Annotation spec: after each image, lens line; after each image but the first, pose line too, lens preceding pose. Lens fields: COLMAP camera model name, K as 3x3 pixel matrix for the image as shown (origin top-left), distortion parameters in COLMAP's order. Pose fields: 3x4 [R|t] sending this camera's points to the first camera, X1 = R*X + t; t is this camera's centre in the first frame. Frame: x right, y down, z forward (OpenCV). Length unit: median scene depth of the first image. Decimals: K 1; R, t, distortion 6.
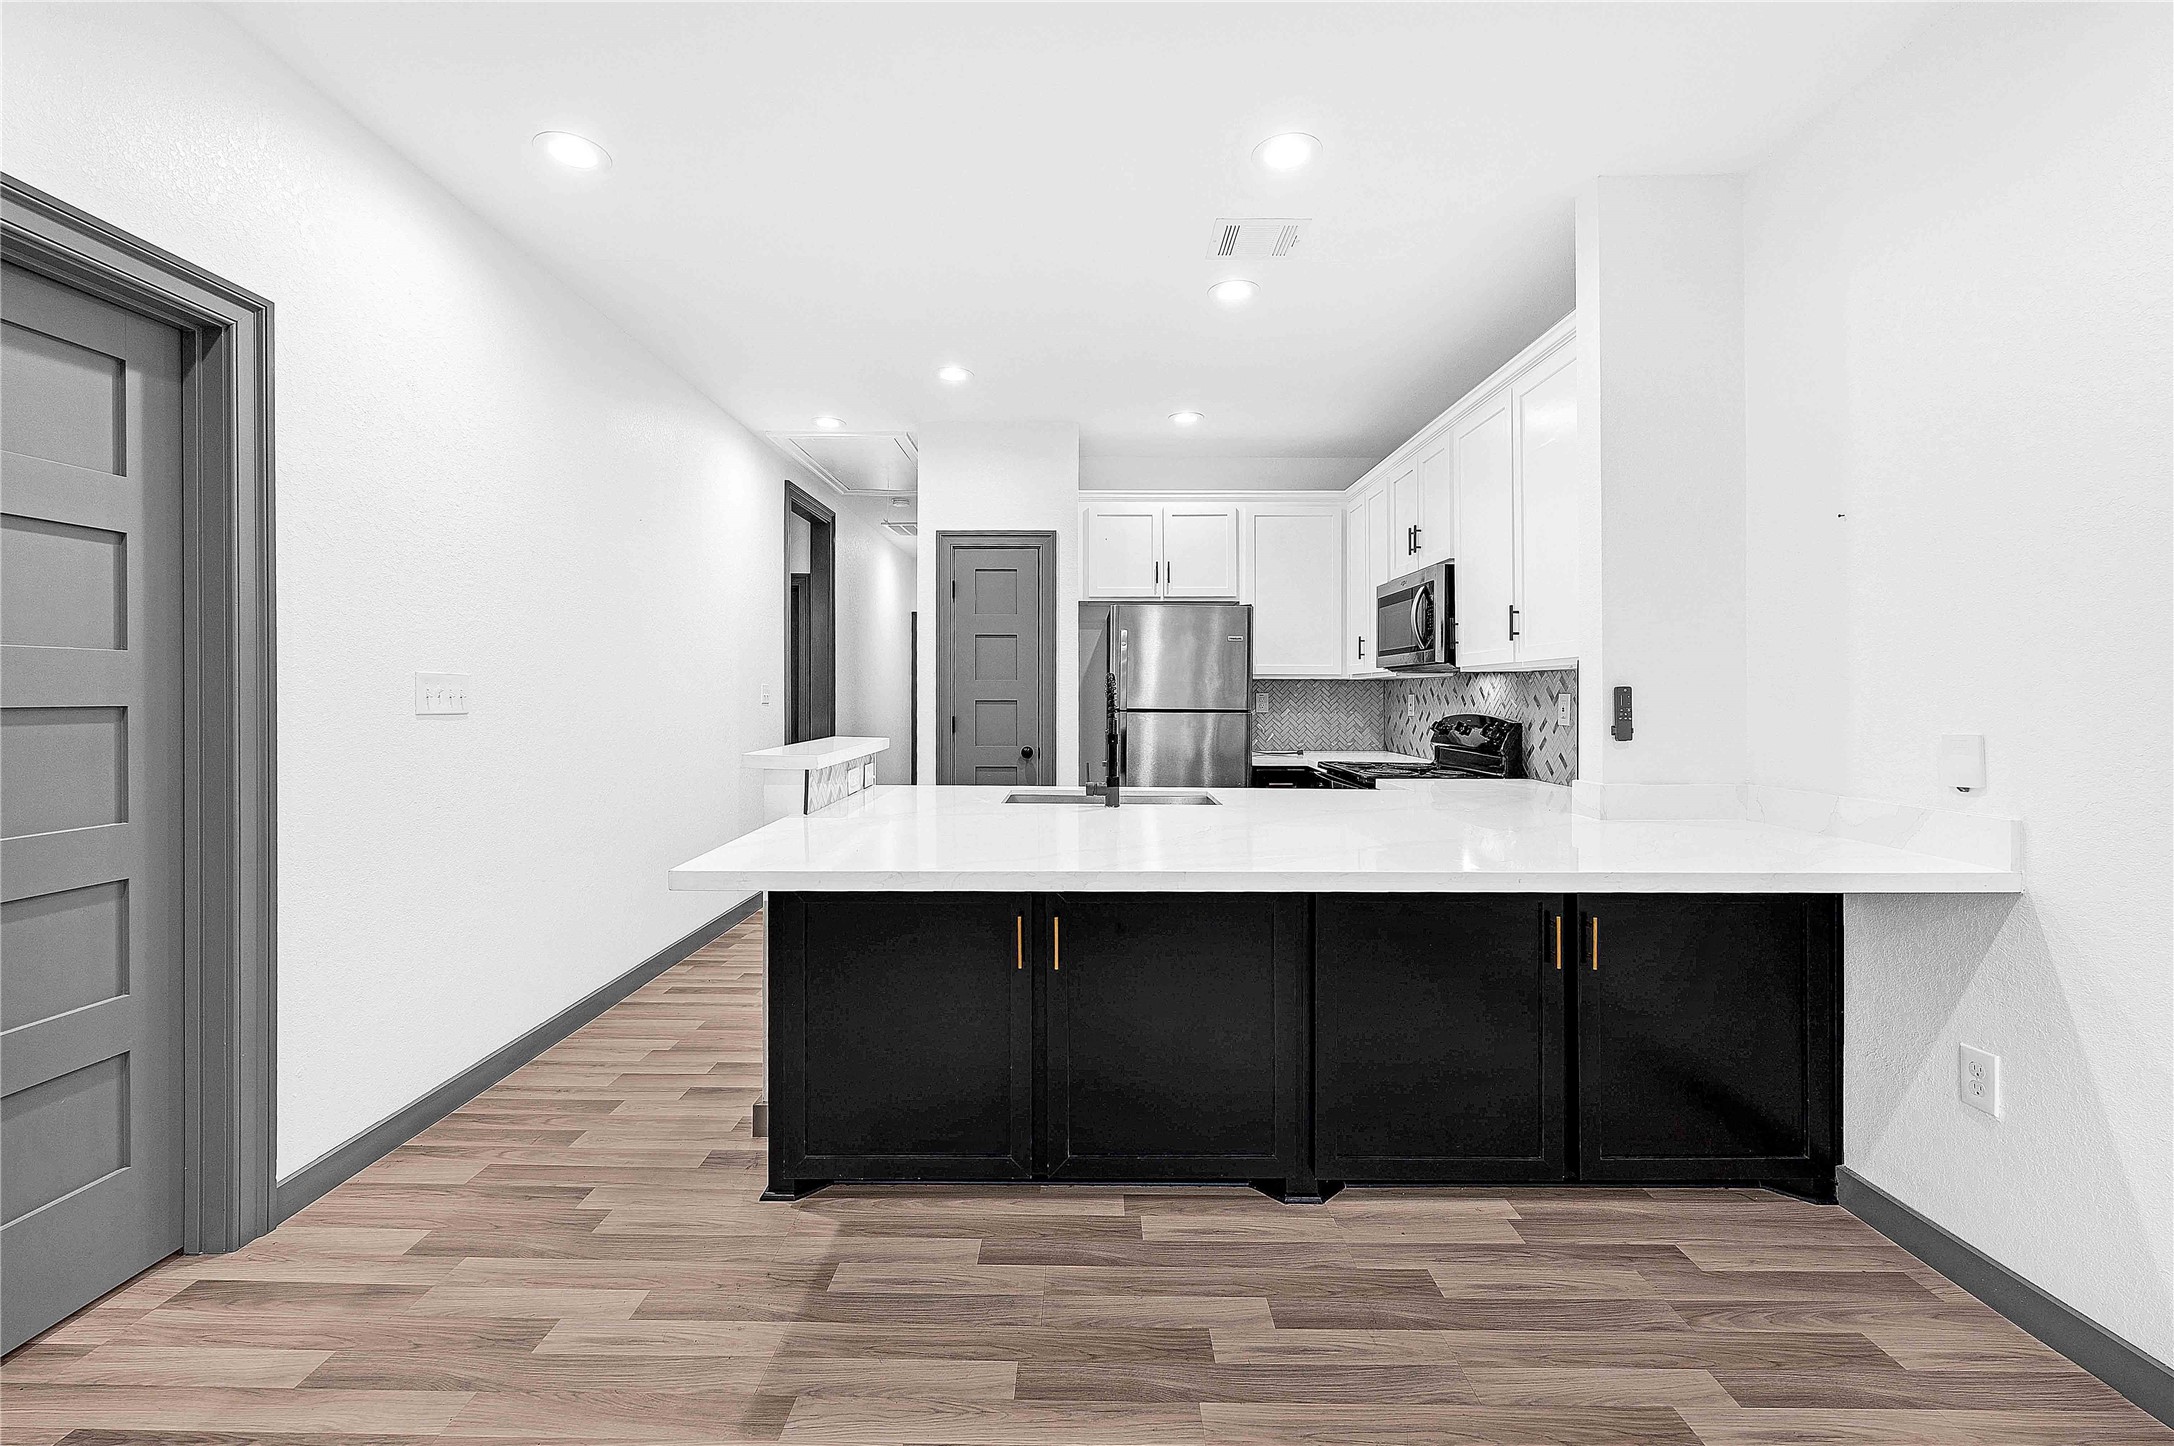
lens RADIAL K [[931.7, 0, 1046.1], [0, 931.7, 691.7], [0, 0, 1]] dist [0.000104, 0.000133]
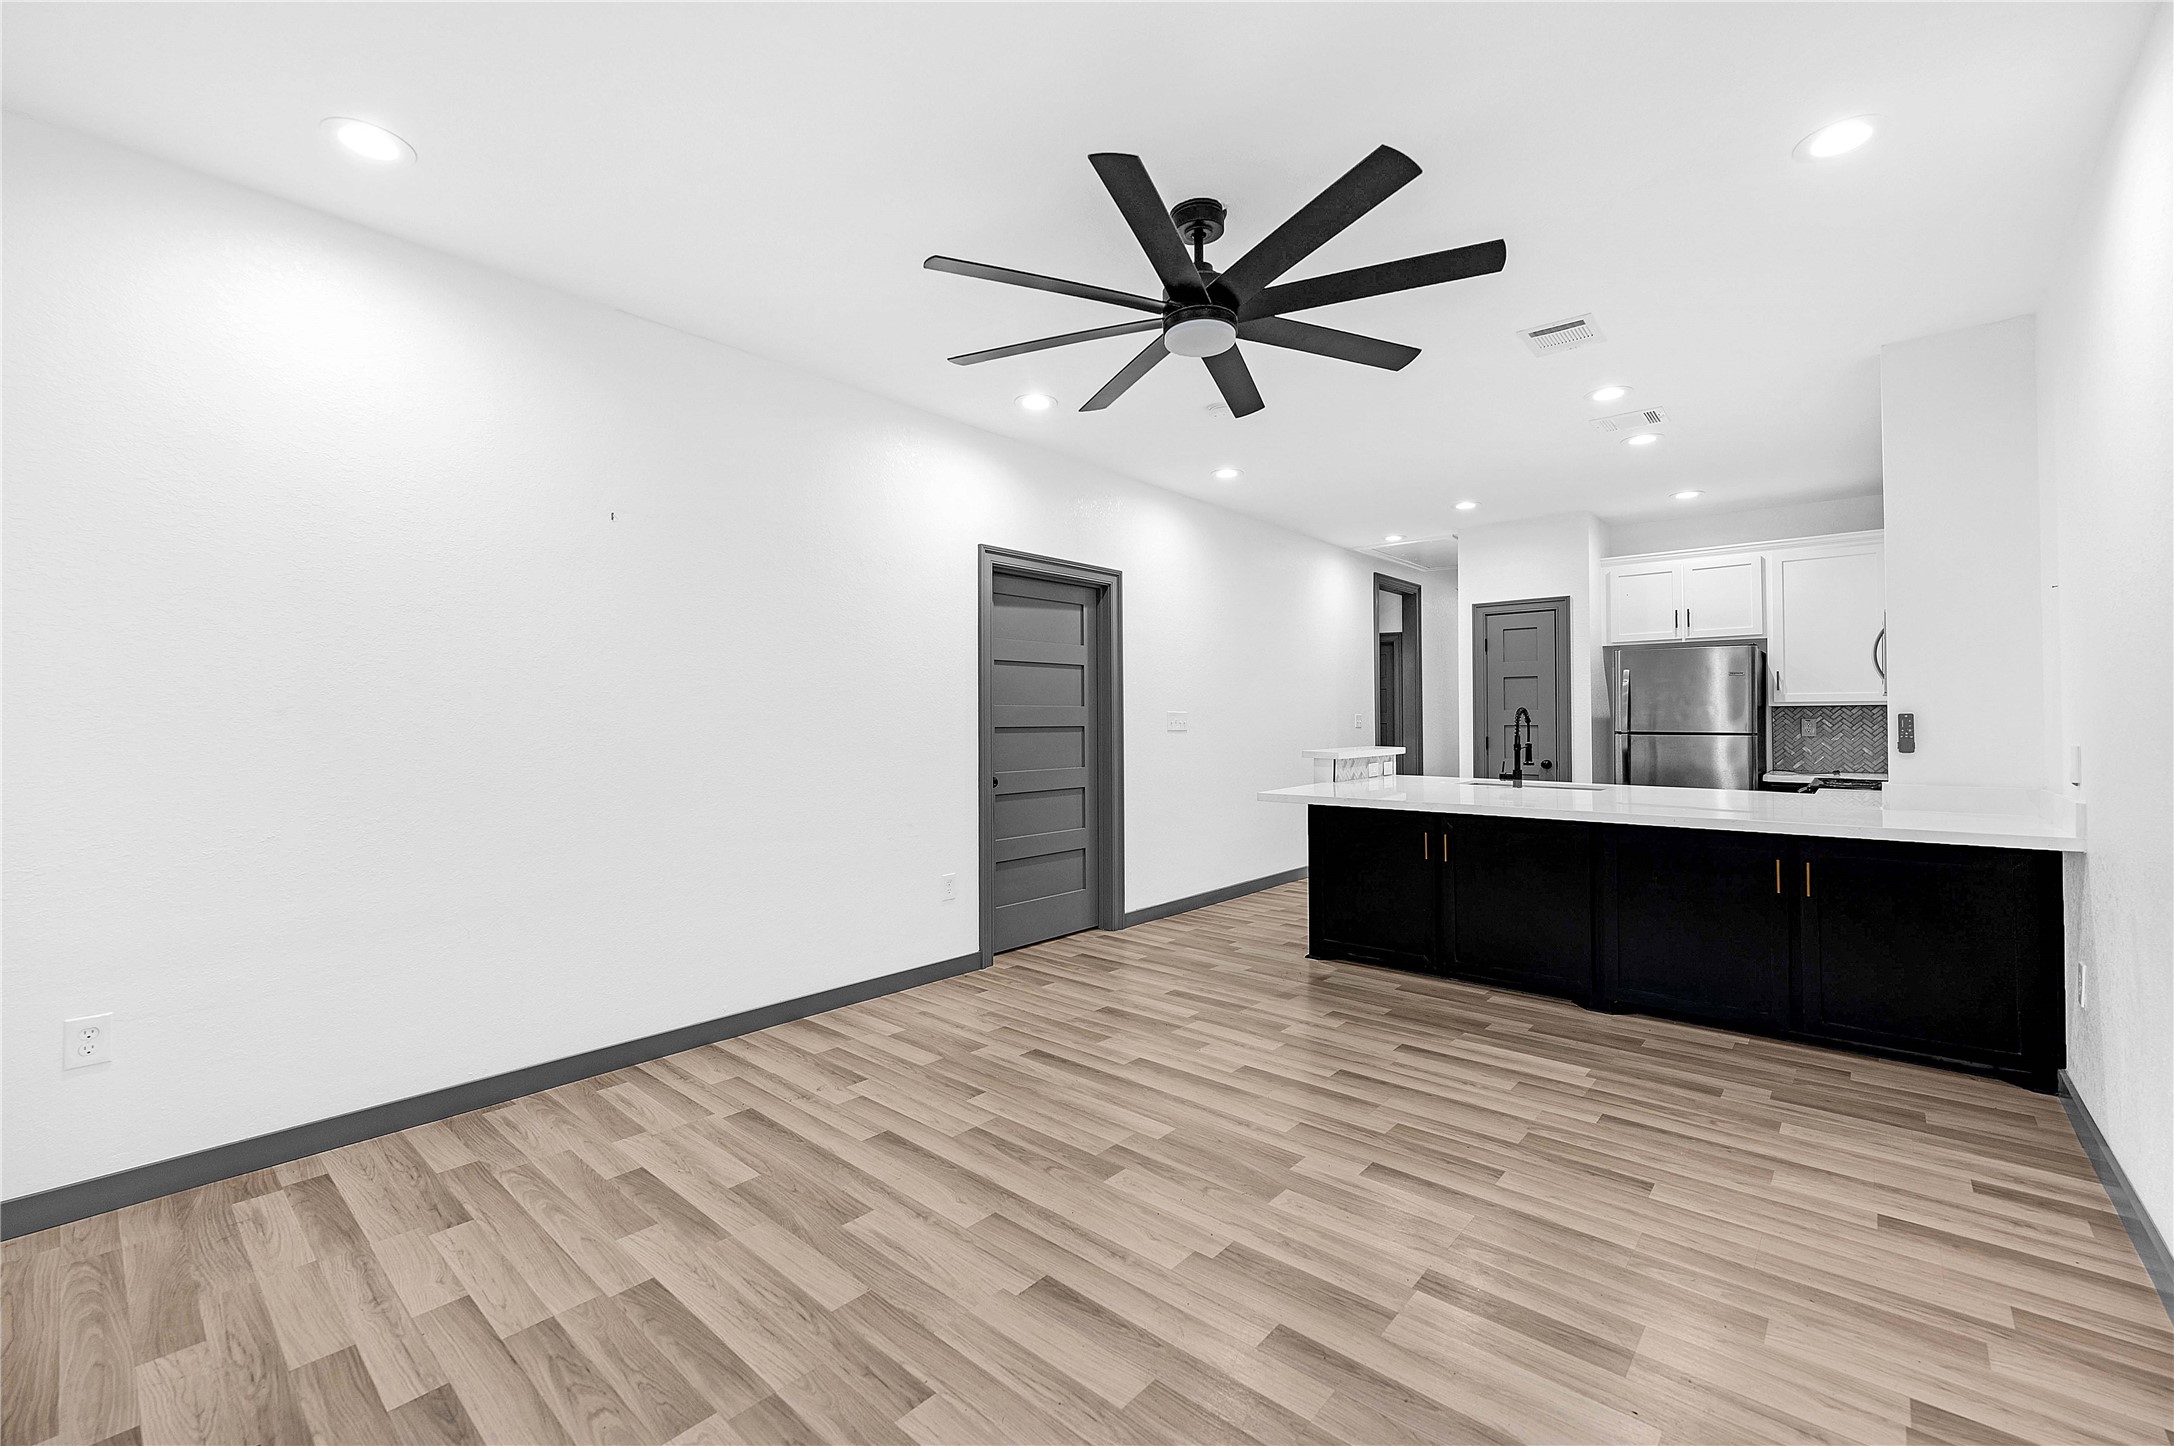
lens RADIAL K [[880.5, 0, 1087.0], [0, 880.5, 723.0], [0, 0, 1]] dist [-0.000167, -0.000064]
pose [[0.784069, -0.003348, -0.620664, 0.567423], [0.005894, 0.999981, 0.002052, -0.000070], [0.620645, -0.005267, 0.784074, -0.910479]]
